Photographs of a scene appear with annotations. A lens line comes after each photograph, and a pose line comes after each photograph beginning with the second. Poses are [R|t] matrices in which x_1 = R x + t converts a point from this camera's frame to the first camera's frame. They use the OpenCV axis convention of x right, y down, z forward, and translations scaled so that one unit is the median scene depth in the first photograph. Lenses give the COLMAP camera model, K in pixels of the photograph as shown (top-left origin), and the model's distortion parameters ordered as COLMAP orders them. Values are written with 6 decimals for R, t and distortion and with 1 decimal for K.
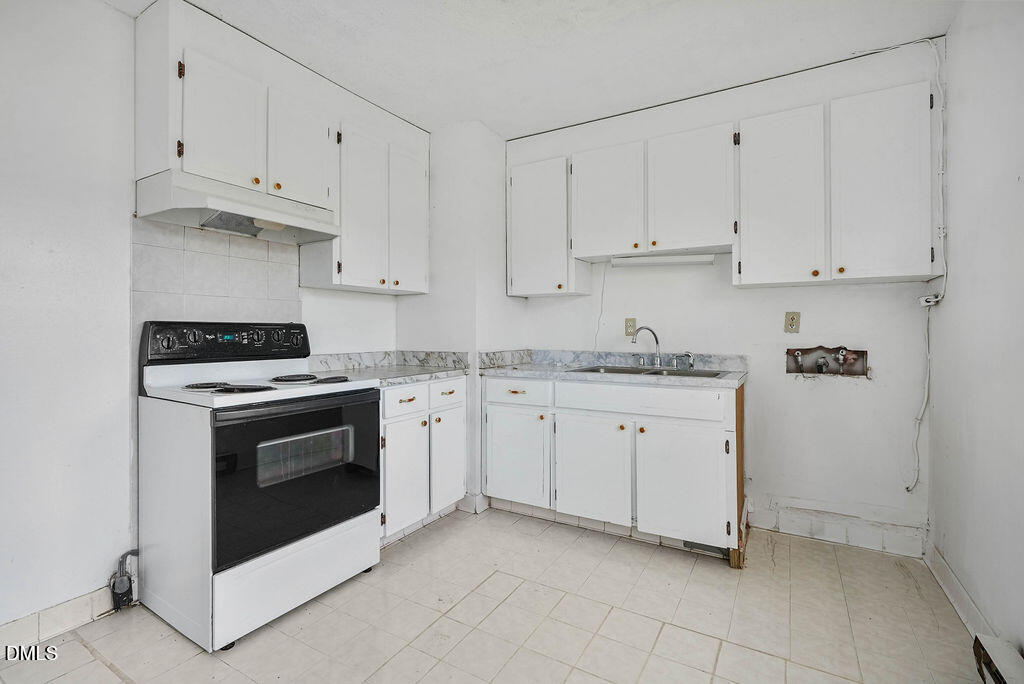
lens RADIAL K [[473.2, 0, 510.7], [0, 473.2, 332.2], [0, 0, 1]] dist [-0.000357, 0.000223]
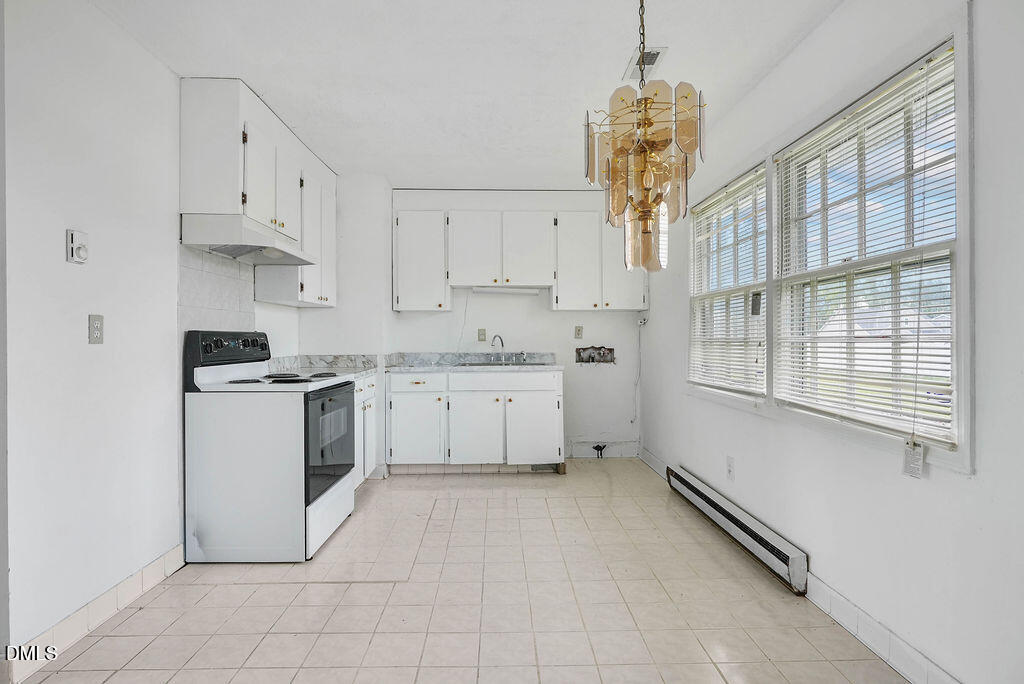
lens RADIAL K [[505.2, 0, 512.0], [0, 505.2, 342.0], [0, 0, 1]] dist [0.001398, 0.000071]
pose [[0.844266, -0.006725, 0.535882, -0.581617], [0.003372, 0.999968, 0.007236, -0.000693], [-0.535914, -0.004302, 0.844262, -0.401178]]
